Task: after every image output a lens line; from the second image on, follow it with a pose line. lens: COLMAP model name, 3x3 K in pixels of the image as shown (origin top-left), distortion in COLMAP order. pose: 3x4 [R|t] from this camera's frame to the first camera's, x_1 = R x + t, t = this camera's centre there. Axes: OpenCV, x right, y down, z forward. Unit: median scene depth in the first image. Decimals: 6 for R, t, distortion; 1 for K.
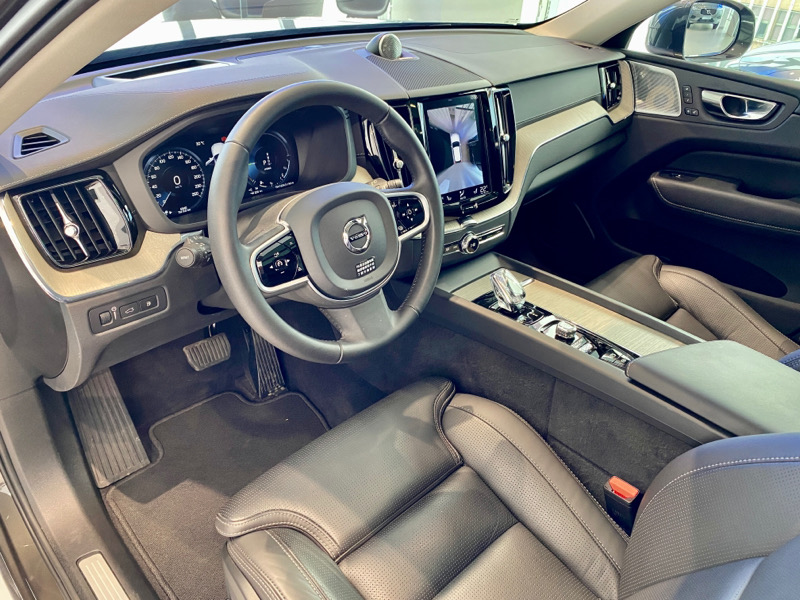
lens RADIAL K [[603.8, 0, 401.0], [0, 603.8, 303.7], [0, 0, 1]] dist [0.041297, -0.001542]
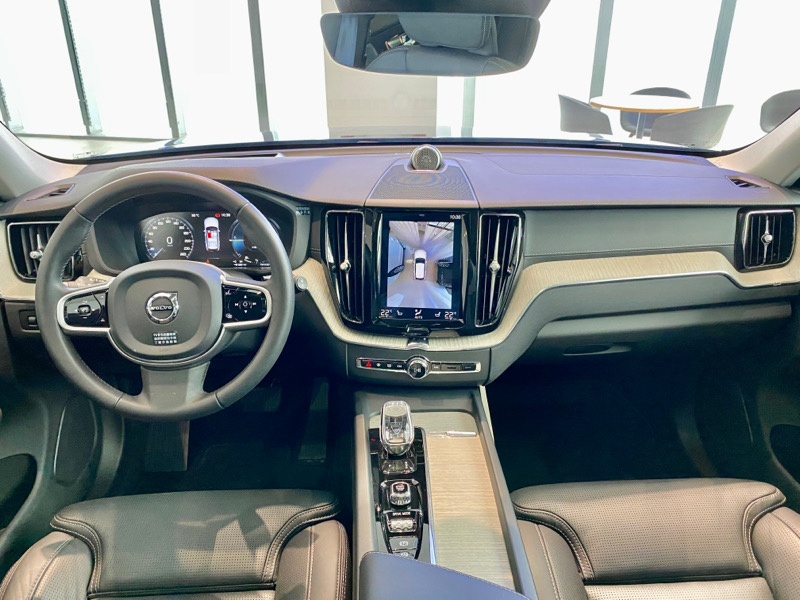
lens RADIAL K [[603.8, 0, 400.2], [0, 603.8, 297.2], [0, 0, 1]] dist [0.041297, -0.001542]
pose [[0.764991, 0.225808, -0.603158, 0.654587], [-0.324332, 0.944171, -0.057878, -0.147513], [0.556415, 0.239899, 0.795519, 0.254710]]
